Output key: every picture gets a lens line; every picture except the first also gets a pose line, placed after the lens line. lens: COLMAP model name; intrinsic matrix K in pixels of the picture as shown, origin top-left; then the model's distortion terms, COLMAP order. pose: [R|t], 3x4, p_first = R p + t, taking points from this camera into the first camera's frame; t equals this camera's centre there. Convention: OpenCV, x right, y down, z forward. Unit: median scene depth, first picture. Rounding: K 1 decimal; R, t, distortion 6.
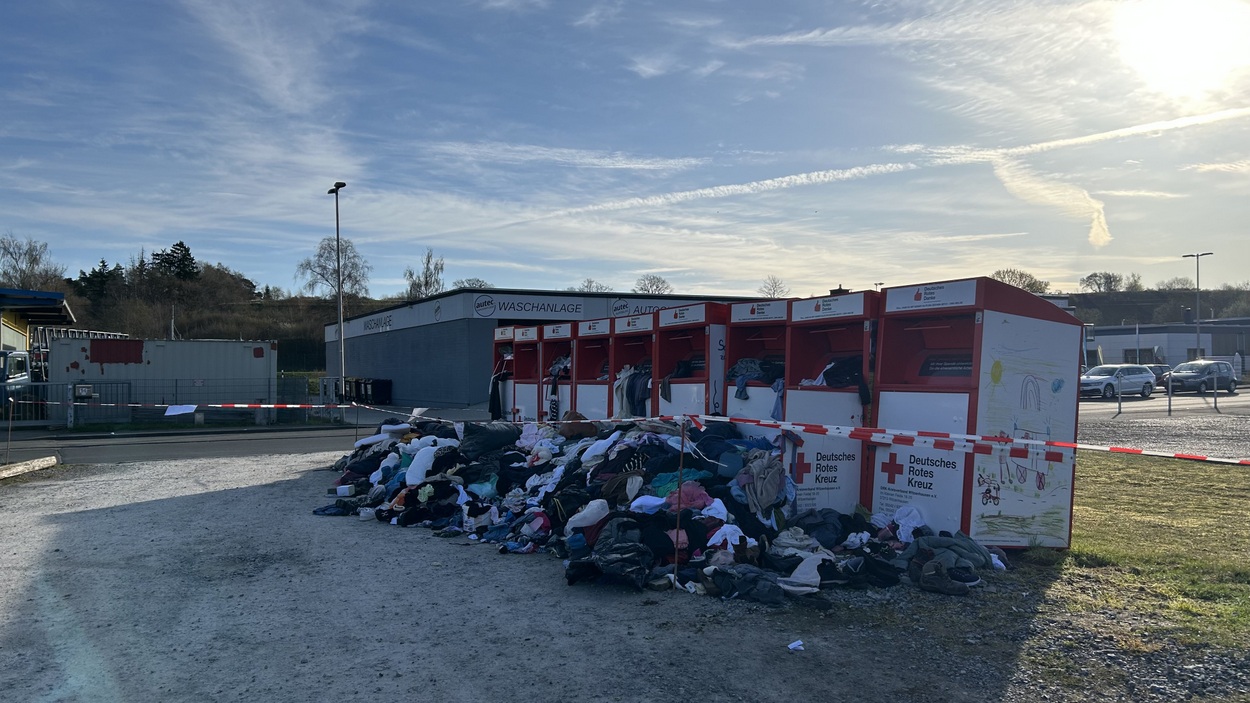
lens RADIAL K [[925.0, 0, 627.8], [0, 925.0, 353.6], [0, 0, 1]] dist [0.025289, -0.017493]
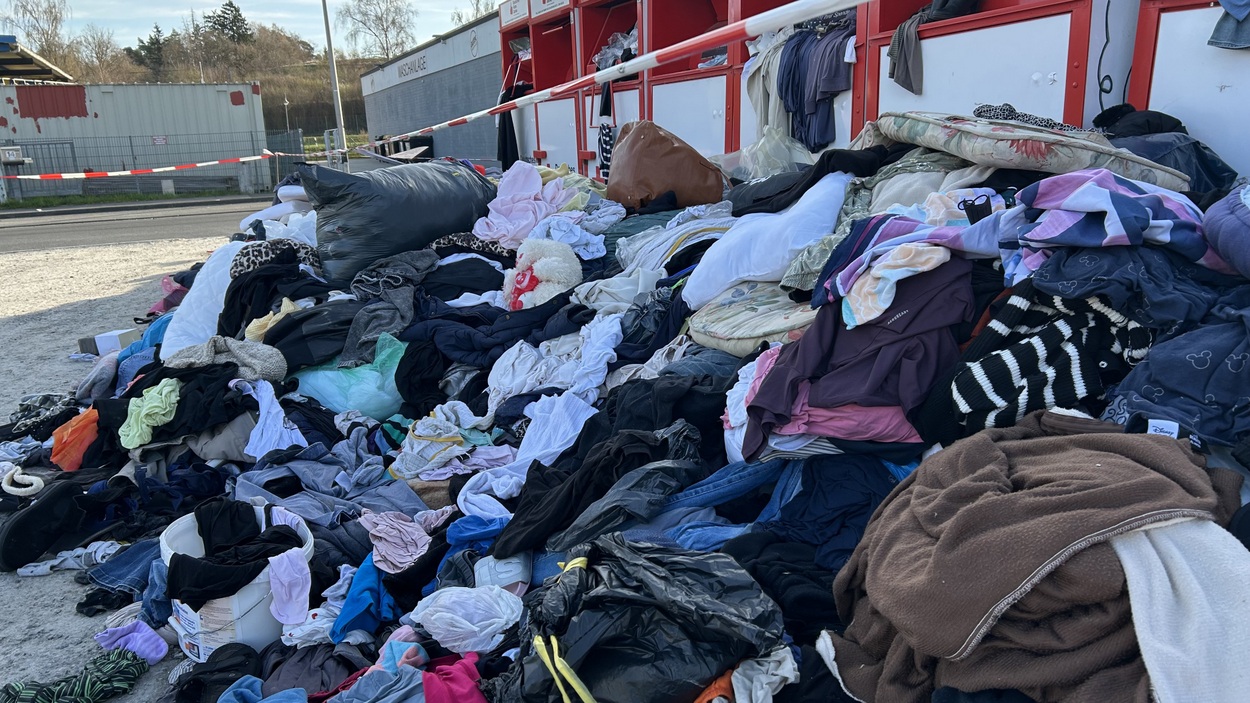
lens RADIAL K [[925.0, 0, 631.4], [0, 925.0, 358.1], [0, 0, 1]] dist [0.025289, -0.017493]
pose [[0.996748, -0.016426, -0.078888, -0.036693], [0.036361, 0.965350, 0.258414, 0.052908], [0.071910, -0.260442, 0.962808, 0.608557]]
